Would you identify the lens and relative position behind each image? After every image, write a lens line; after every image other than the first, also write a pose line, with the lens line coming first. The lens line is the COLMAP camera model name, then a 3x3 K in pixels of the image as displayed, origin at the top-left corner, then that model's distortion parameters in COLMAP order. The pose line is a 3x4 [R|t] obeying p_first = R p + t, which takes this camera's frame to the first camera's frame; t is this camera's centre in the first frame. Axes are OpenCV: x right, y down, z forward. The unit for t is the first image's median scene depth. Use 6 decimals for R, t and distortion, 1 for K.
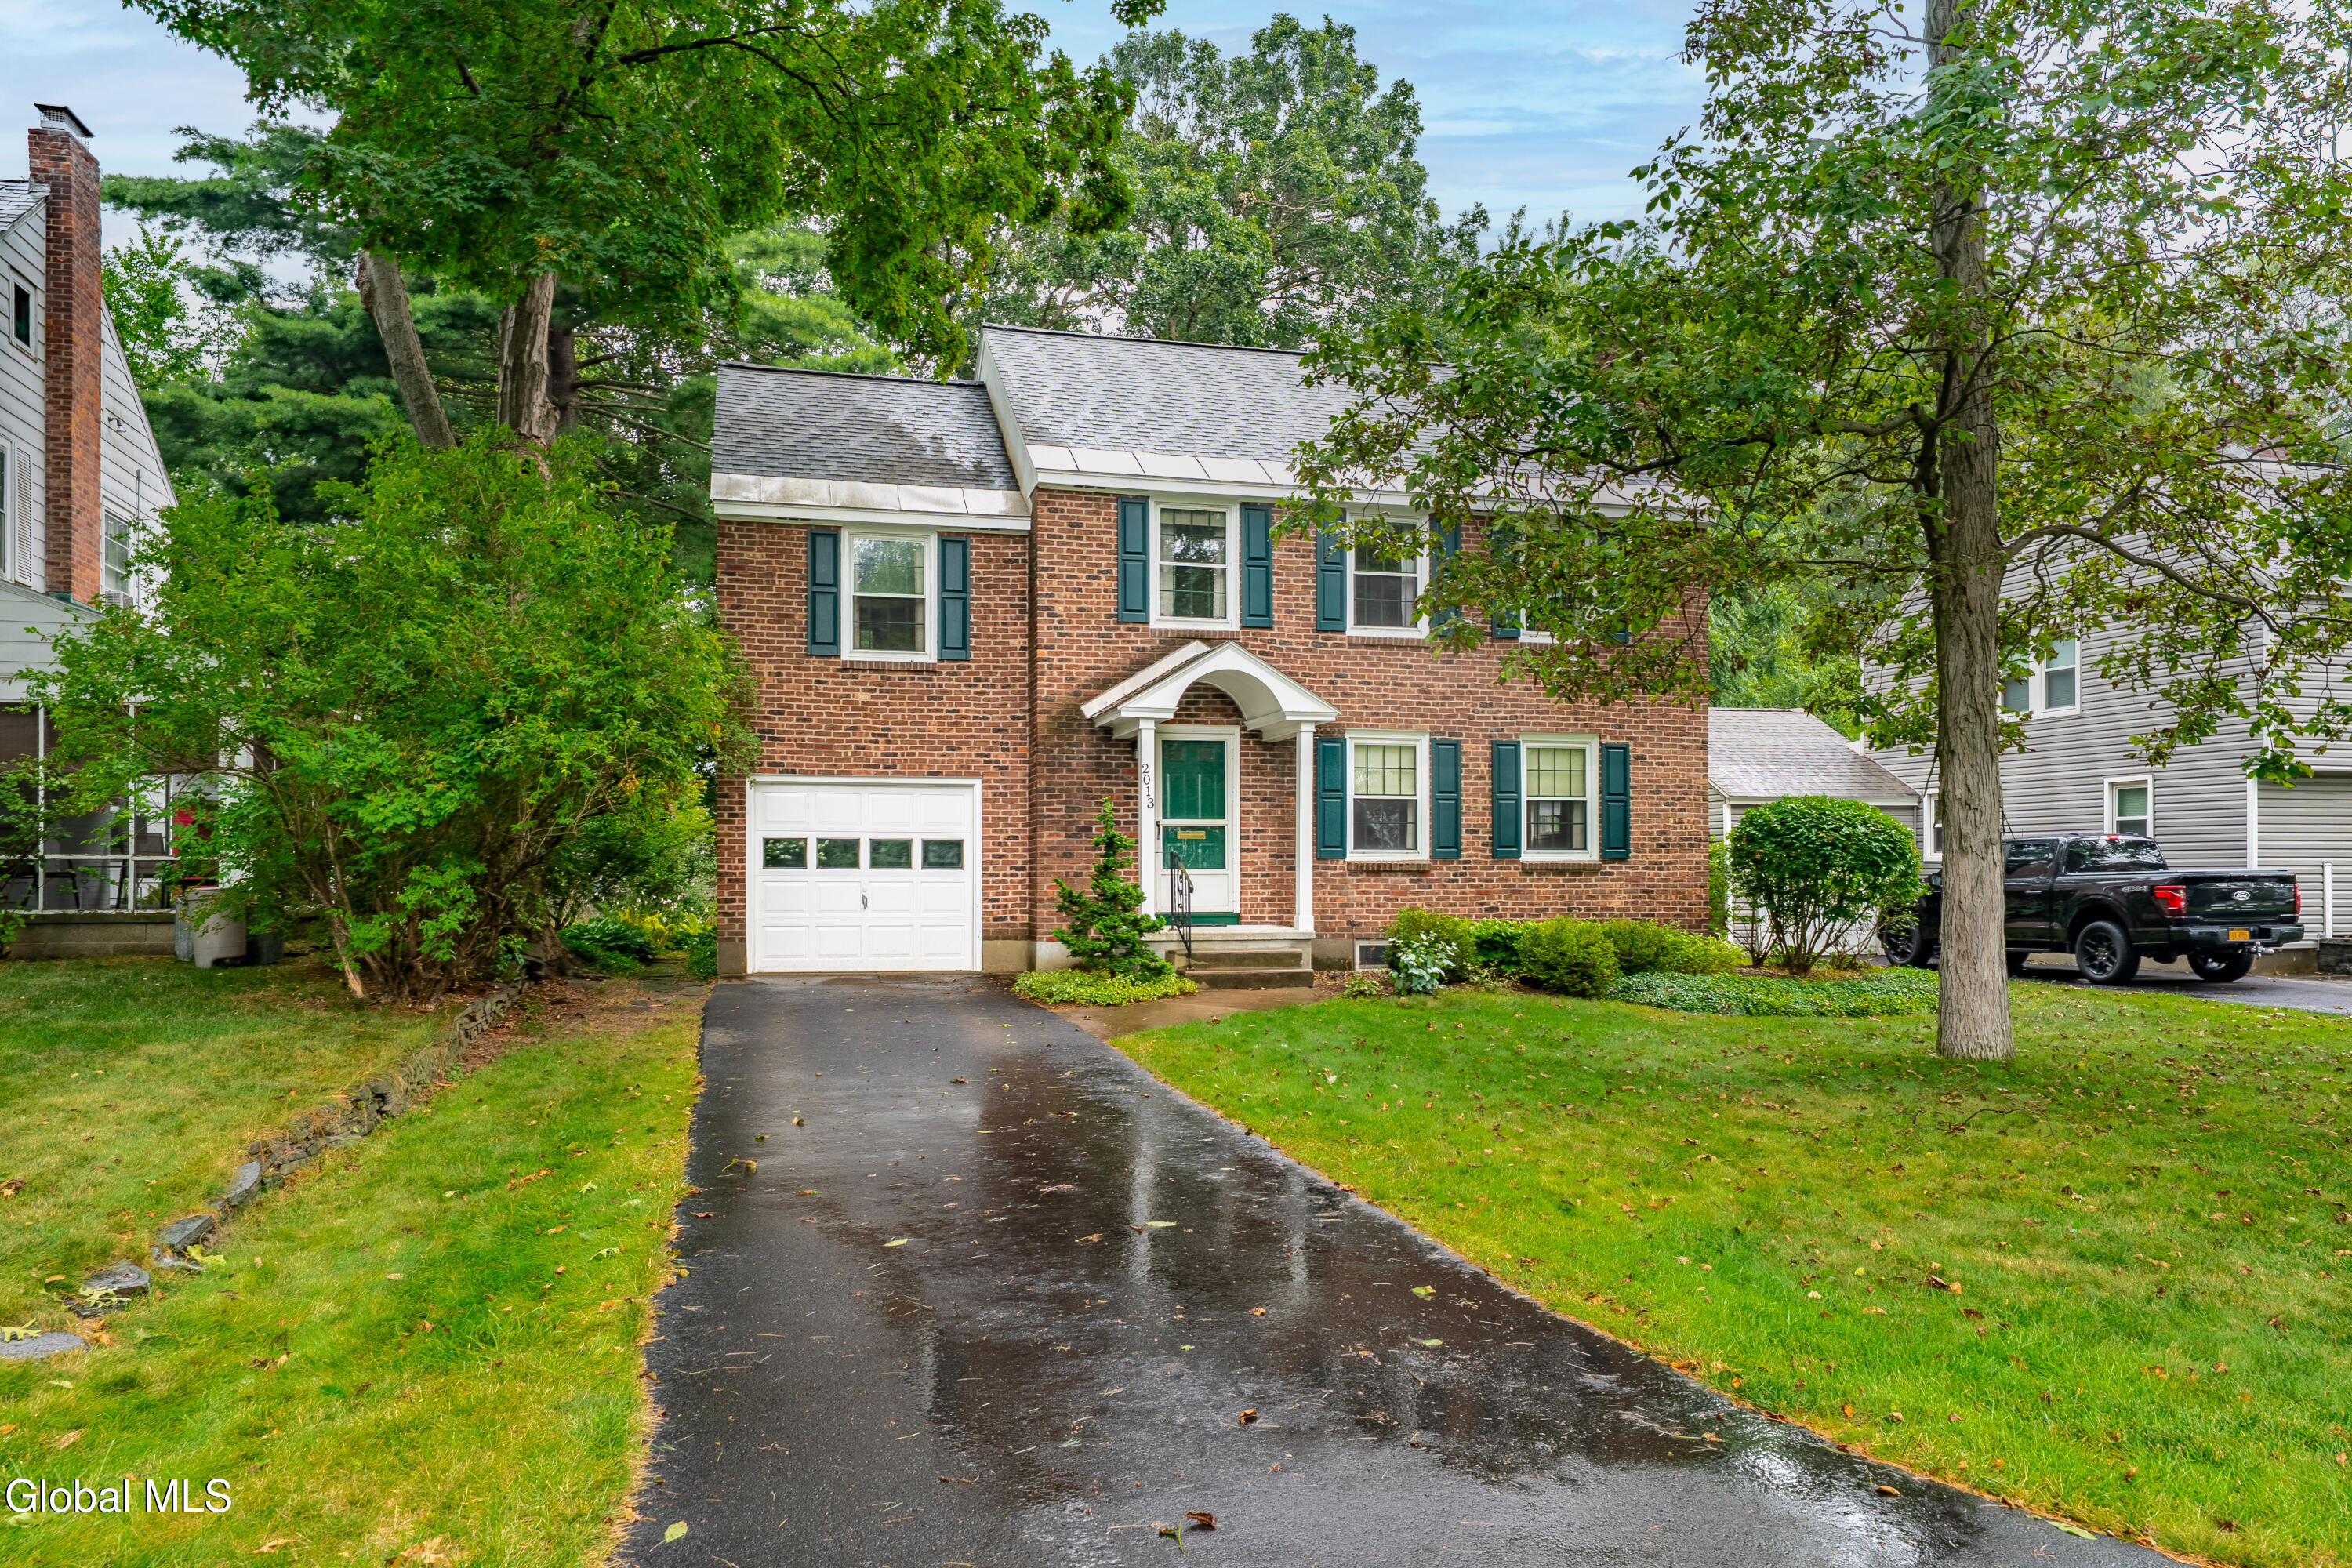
lens RADIAL K [[1723.5, 0, 1176.3], [0, 1723.5, 881.3], [0, 0, 1]] dist [-0.000920, 0.001392]
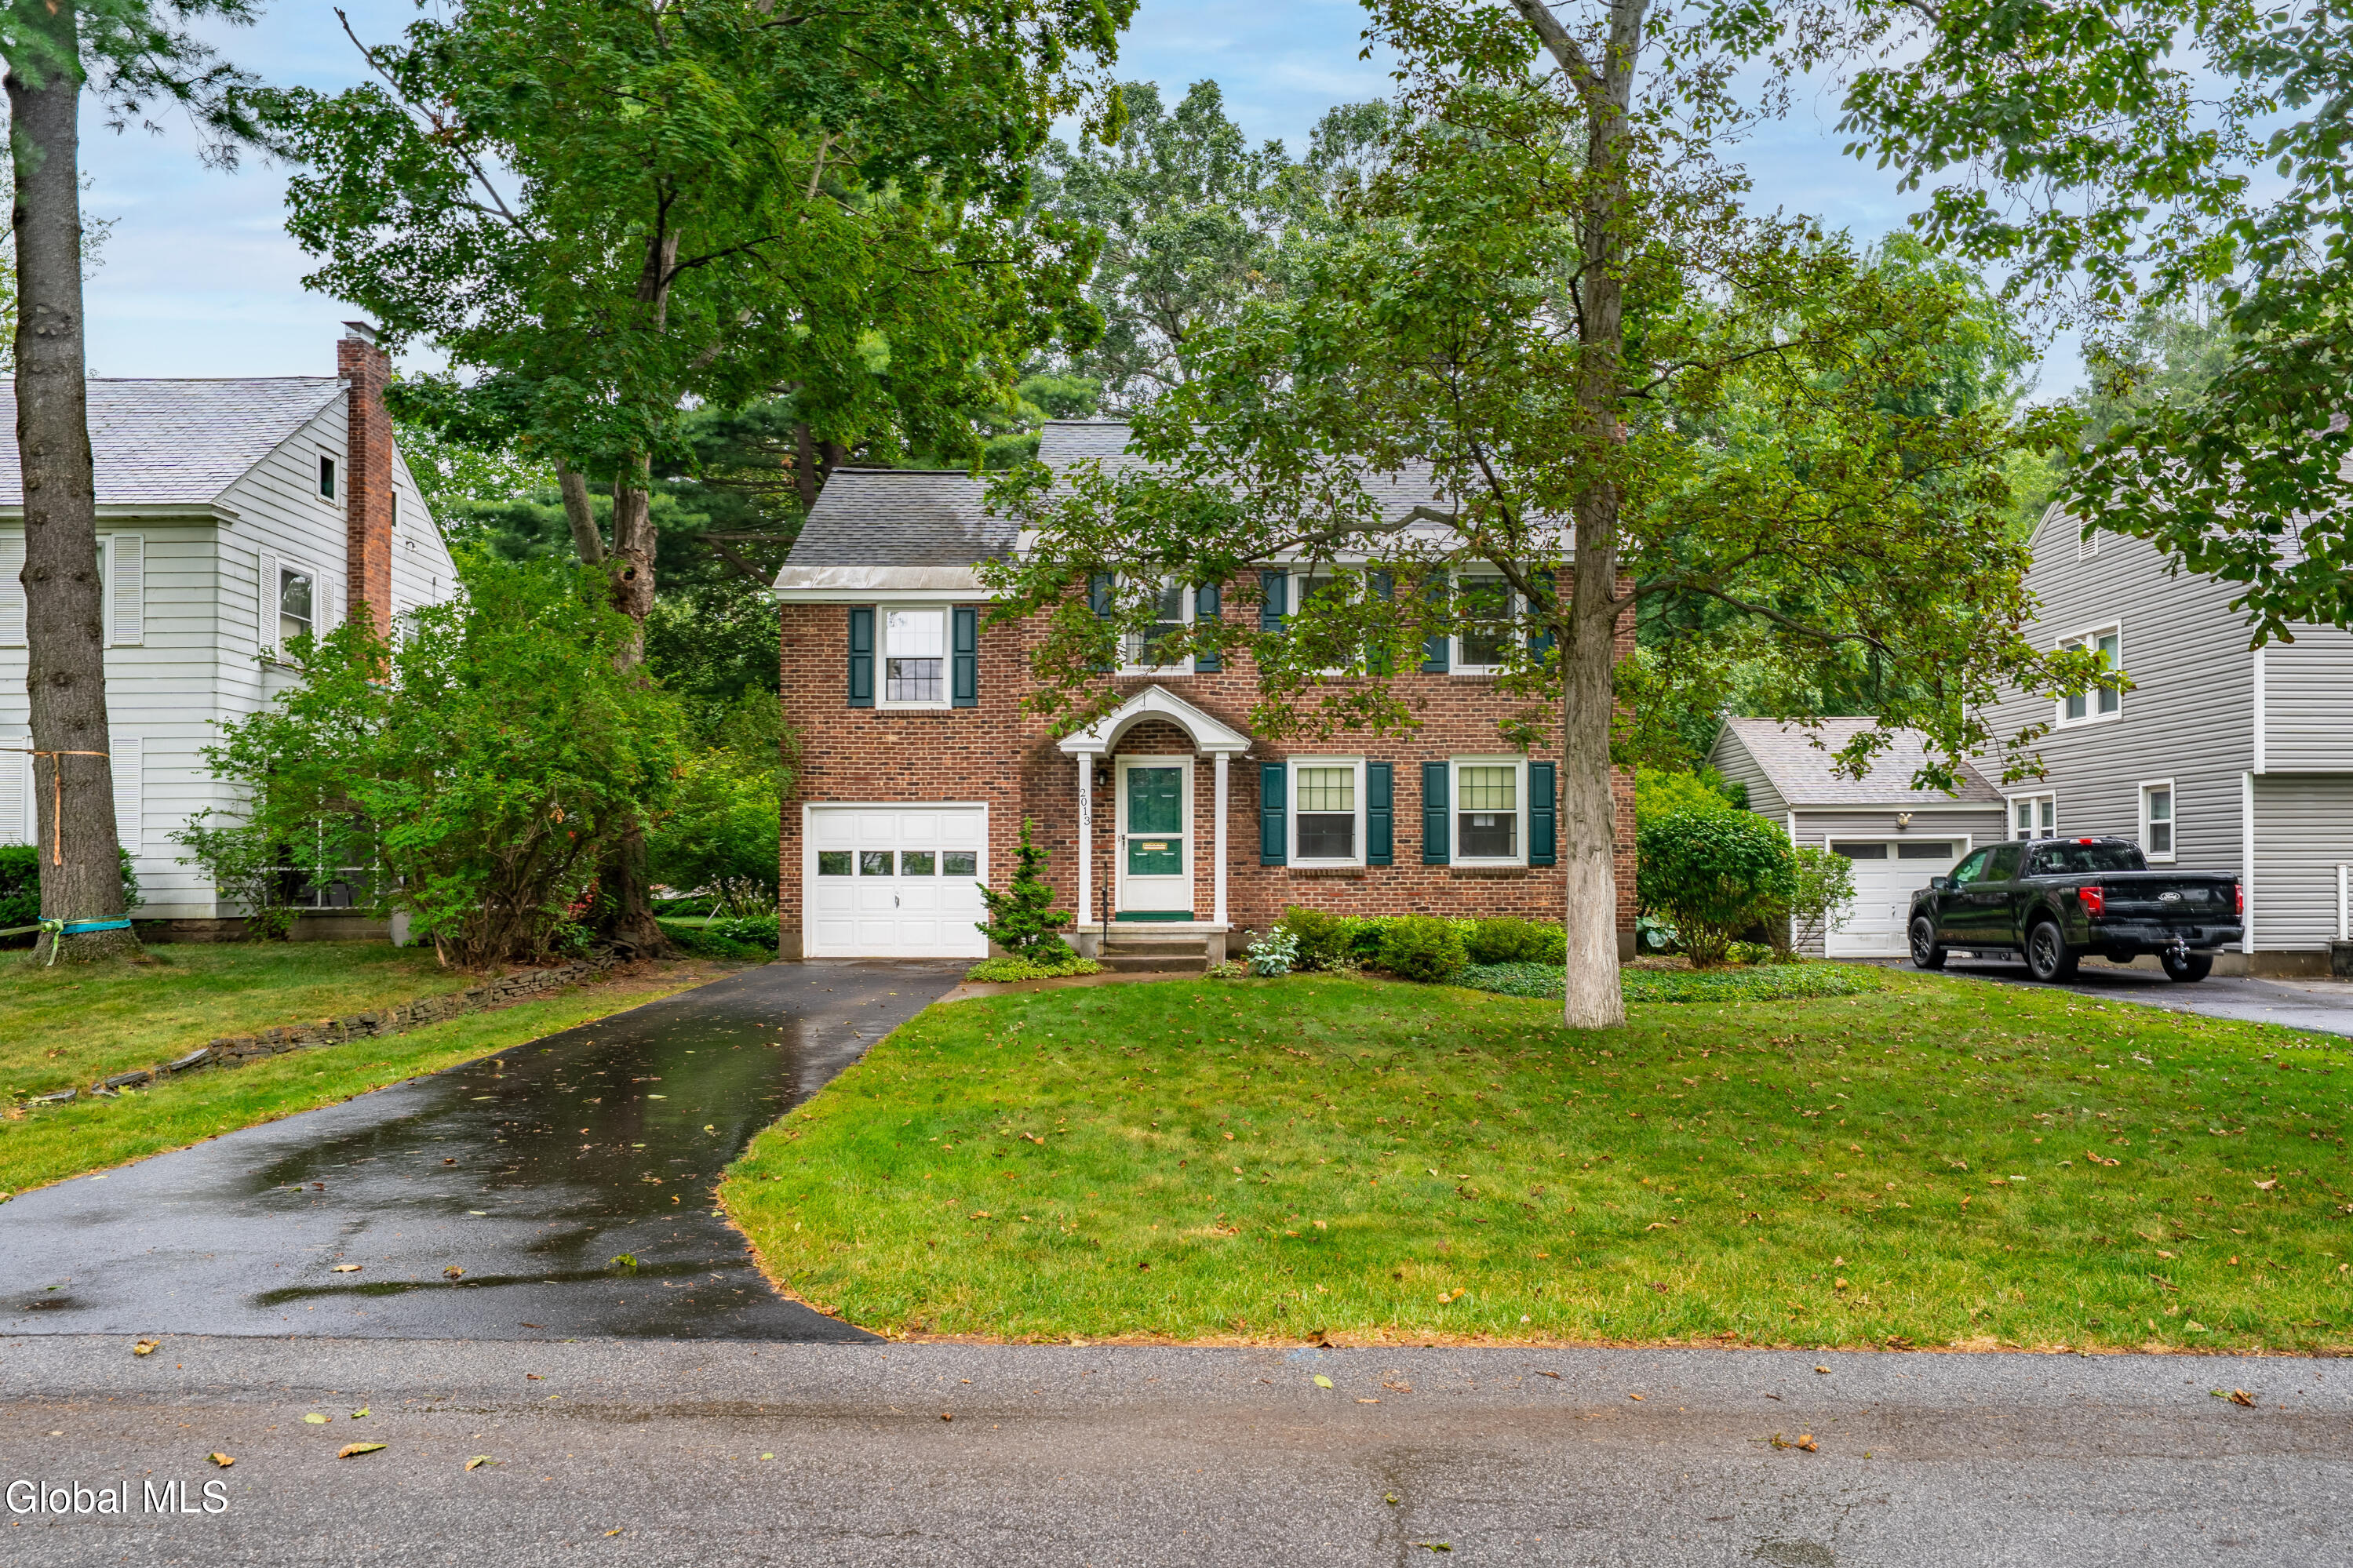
lens RADIAL K [[1724.0, 0, 1176.8], [0, 1724.0, 881.3], [0, 0, 1]] dist [-0.000920, 0.001392]
pose [[0.967171, -0.002795, -0.254111, 0.329911], [0.001325, 0.999981, -0.005955, 0.004751], [0.254123, 0.005423, 0.967157, -0.158541]]
